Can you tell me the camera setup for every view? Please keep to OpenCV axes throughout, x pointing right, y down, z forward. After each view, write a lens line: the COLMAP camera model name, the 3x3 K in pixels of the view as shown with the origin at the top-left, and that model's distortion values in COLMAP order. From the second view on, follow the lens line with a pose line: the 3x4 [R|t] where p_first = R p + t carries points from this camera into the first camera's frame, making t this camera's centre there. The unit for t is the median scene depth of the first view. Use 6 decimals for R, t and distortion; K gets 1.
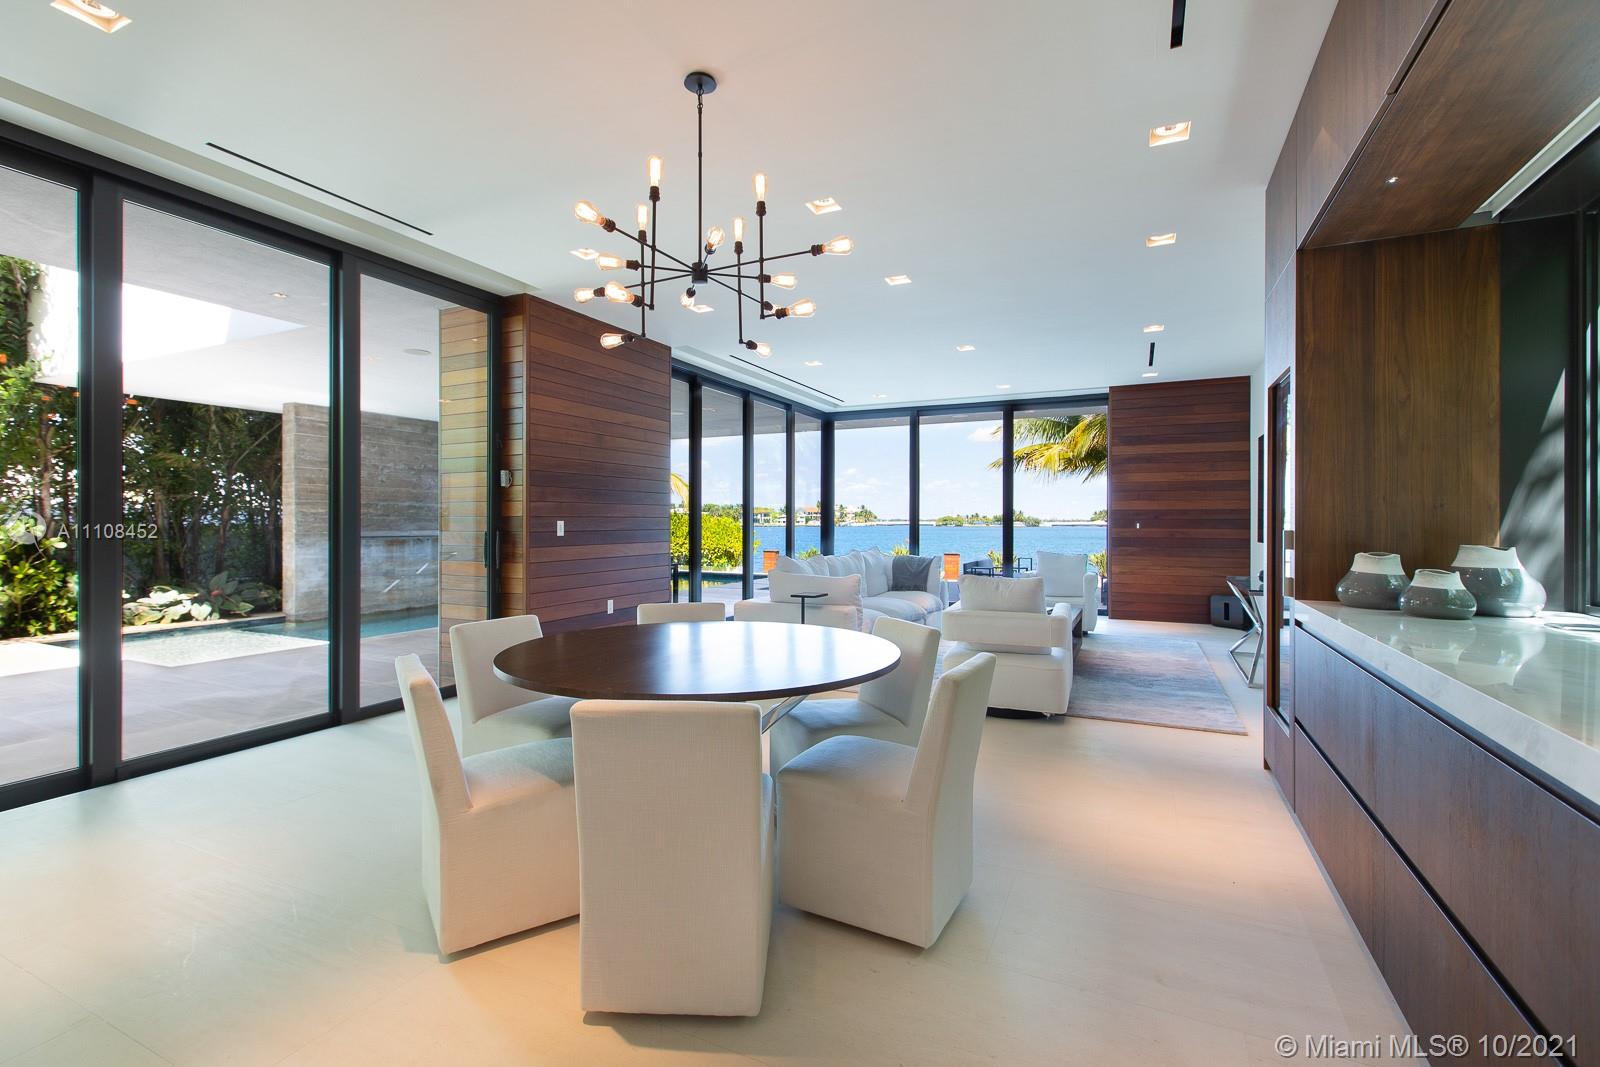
lens RADIAL K [[719.0, 0, 800.0], [0, 719.0, 524.9], [0, 0, 1]] dist [0.000230, -0.000126]
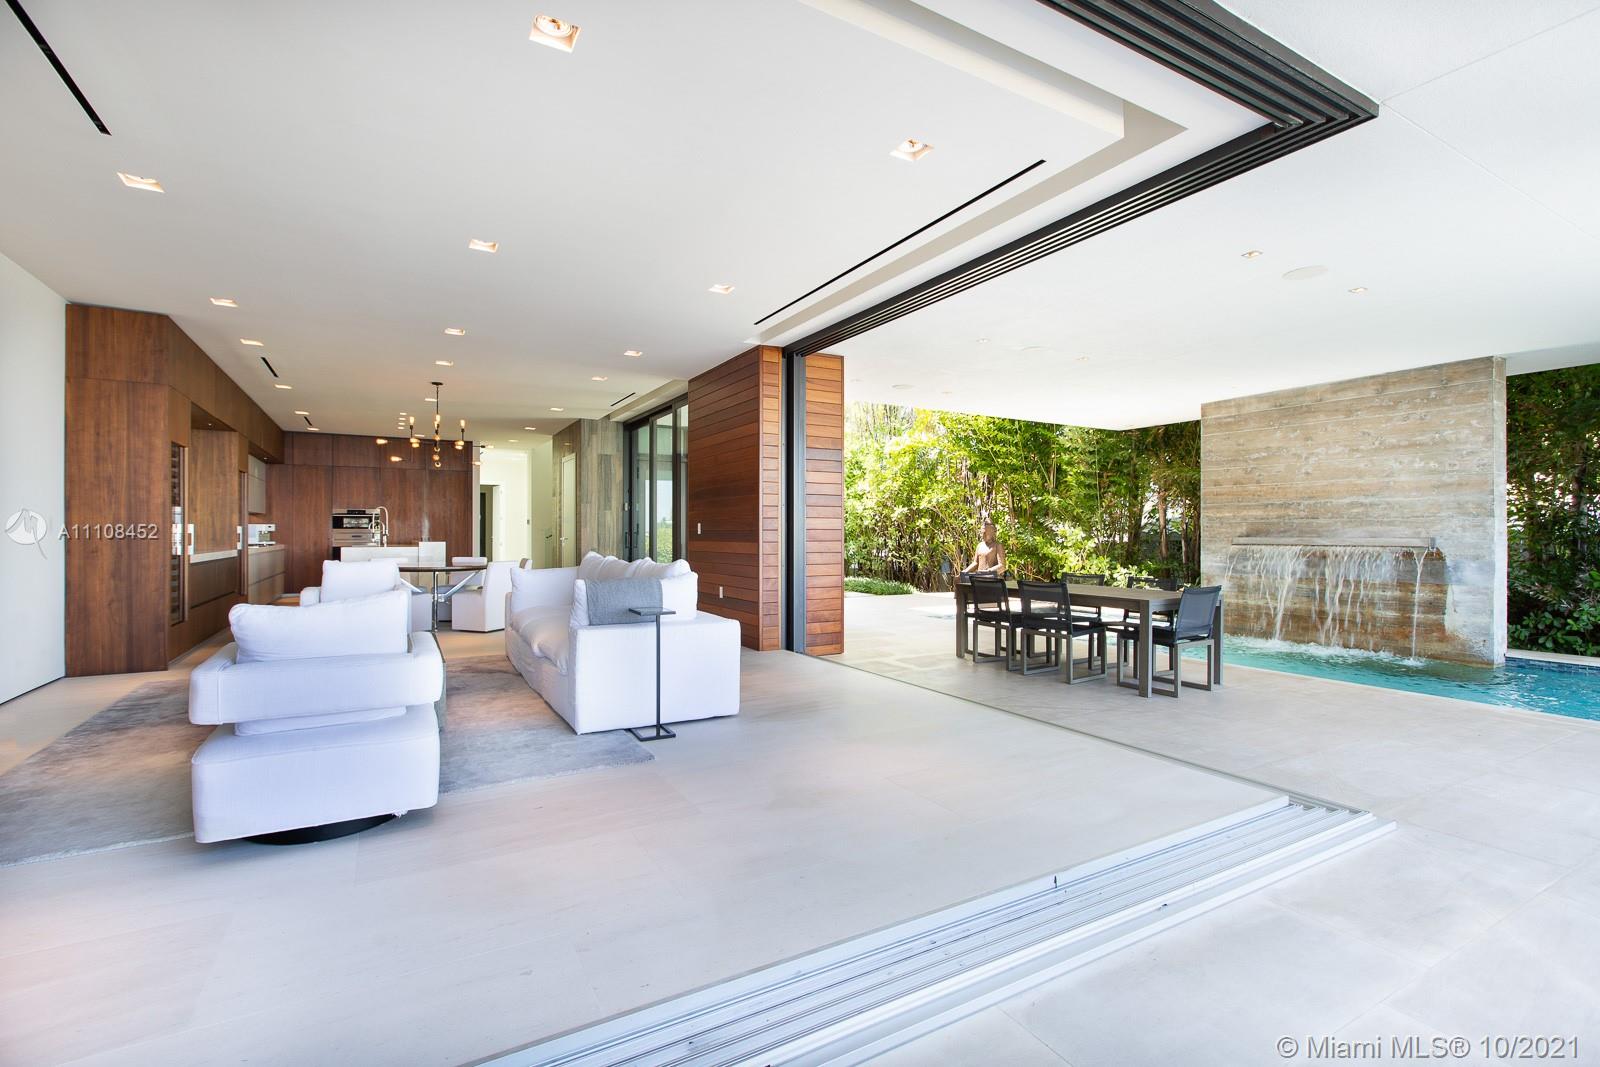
lens RADIAL K [[719.0, 0, 787.7], [0, 719.0, 529.4], [0, 0, 1]] dist [0.000230, -0.000126]
pose [[-0.583812, -0.007767, -0.811852, 0.436534], [-0.005958, 0.999968, -0.005282, 0.007613], [0.811867, 0.001753, -0.583840, 1.187423]]
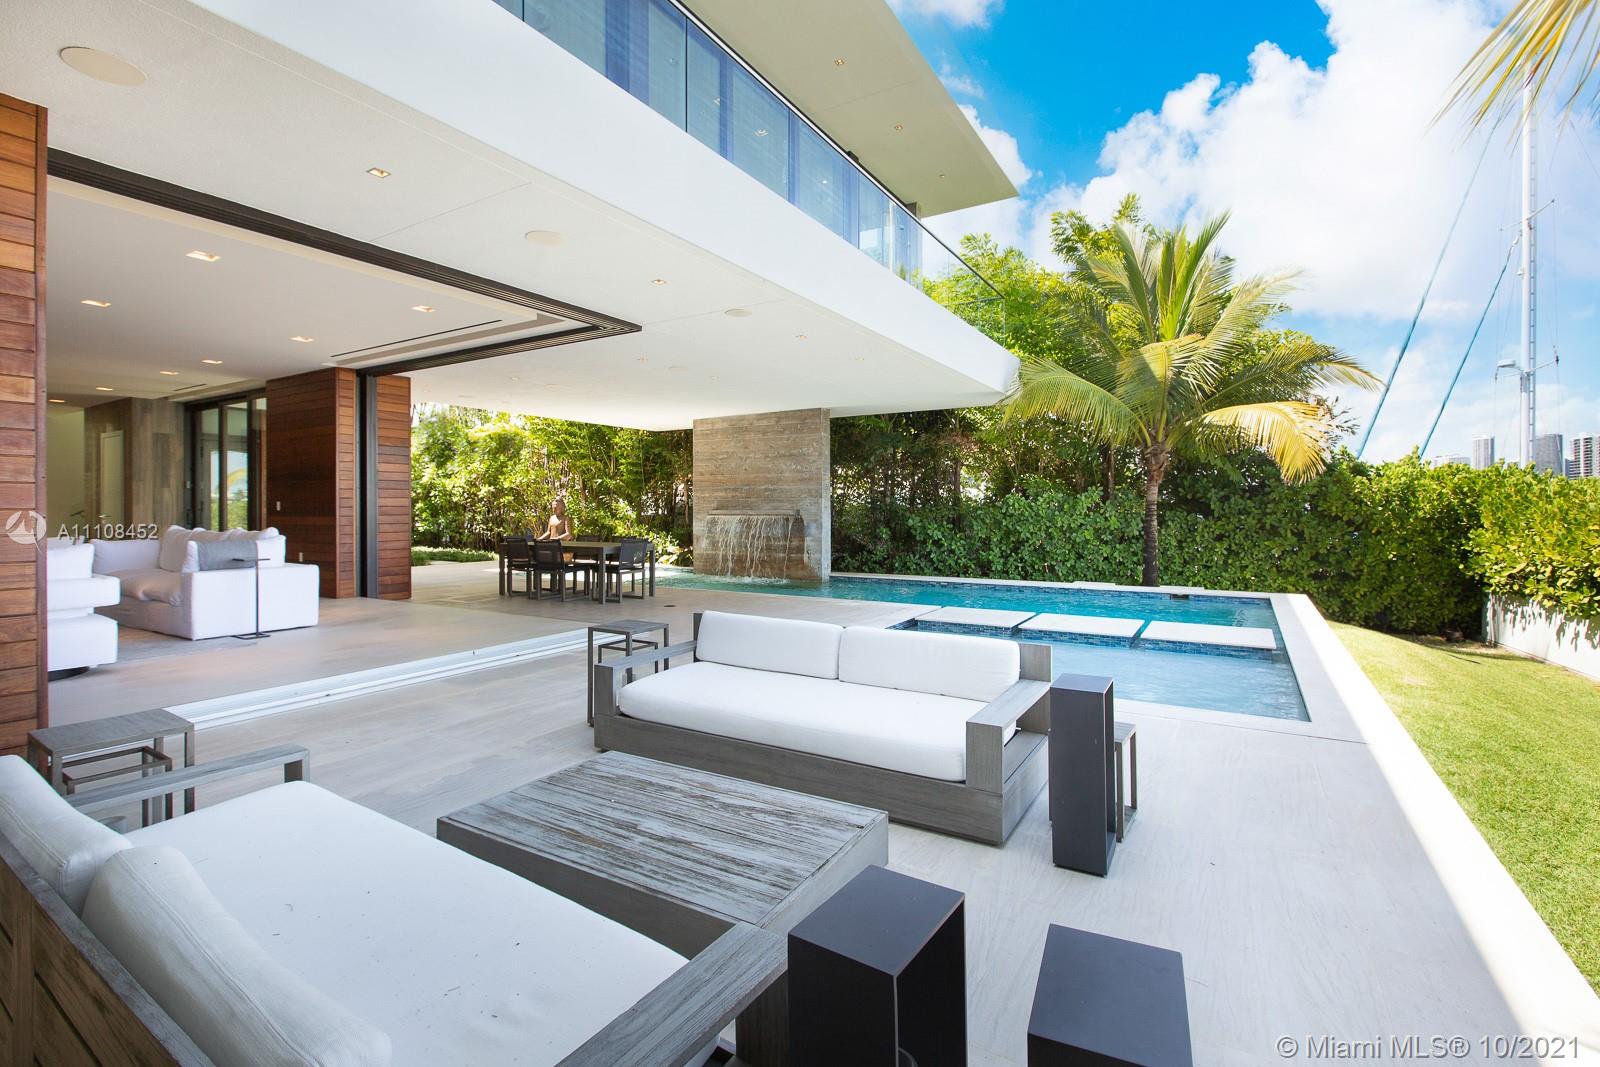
lens RADIAL K [[719.0, 0, 790.7], [0, 719.0, 506.5], [0, 0, 1]] dist [0.000230, -0.000126]
pose [[-0.112514, -0.003020, -0.993646, 0.741156], [0.000378, 0.999995, -0.003082, 0.006595], [0.993650, -0.000722, -0.112512, 1.443786]]
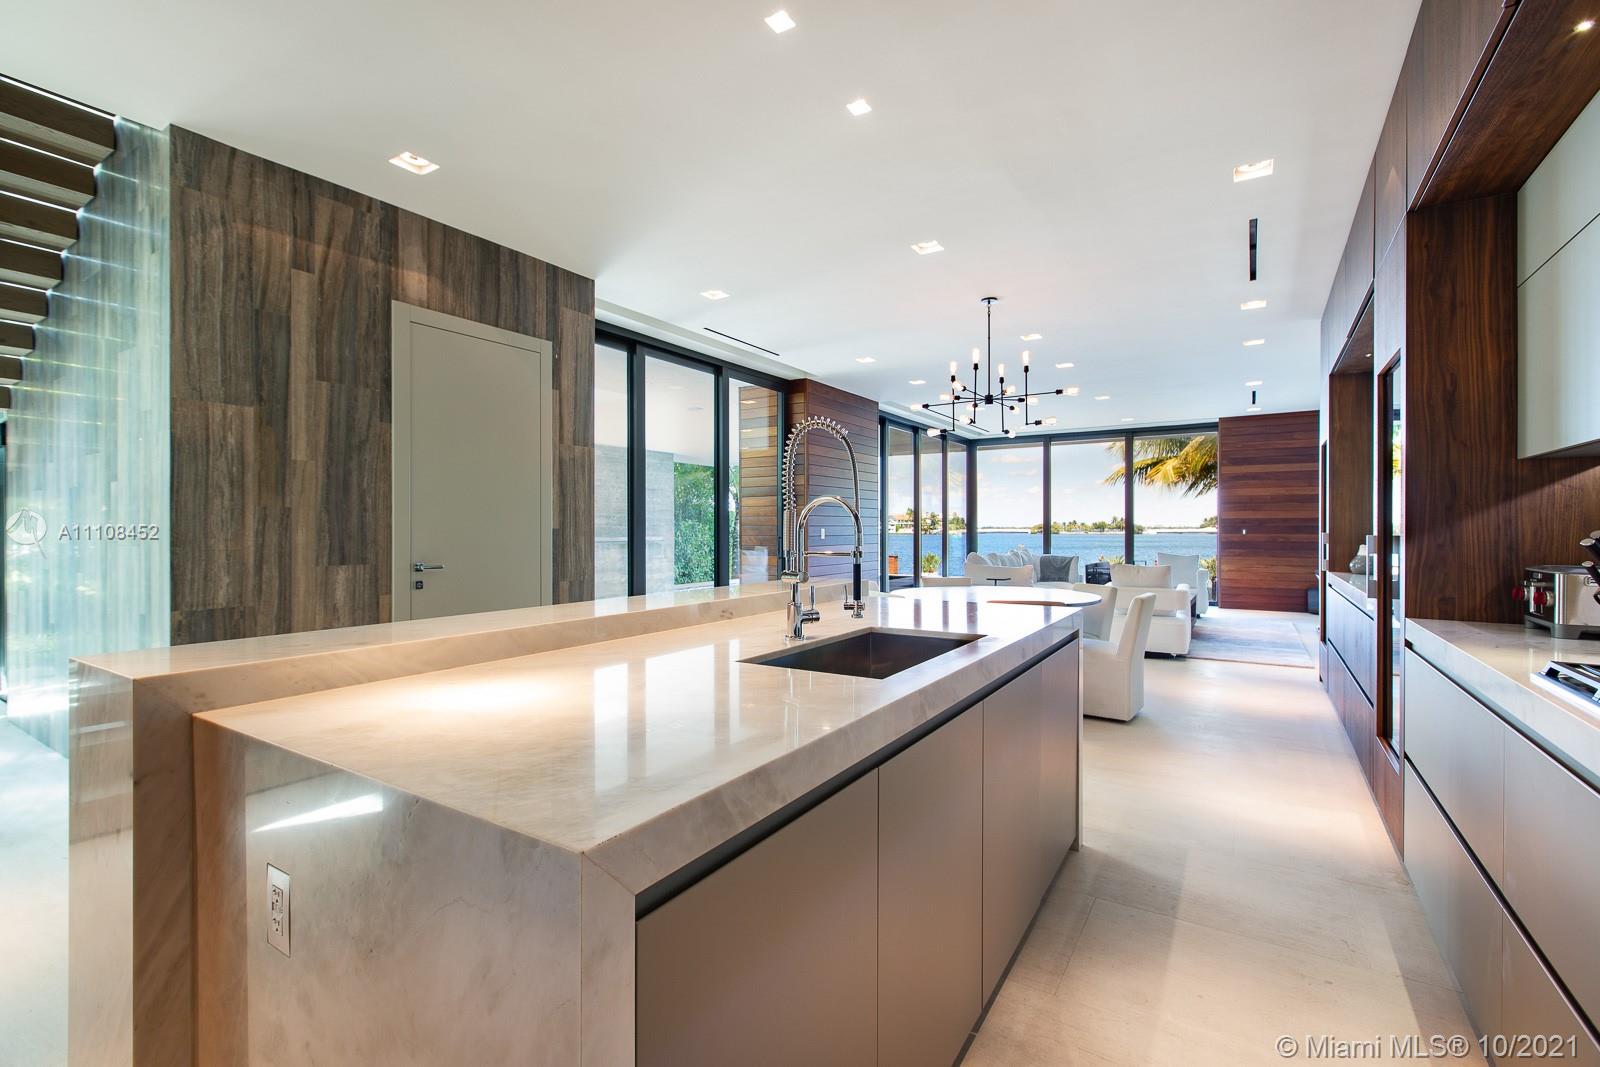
lens RADIAL K [[719.0, 0, 791.5], [0, 719.0, 532.1], [0, 0, 1]] dist [0.000230, -0.000126]
pose [[0.991207, -0.000744, -0.132318, -0.120297], [0.000653, 1.000000, -0.000733, 0.001943], [0.132319, 0.000640, 0.991207, -0.288703]]
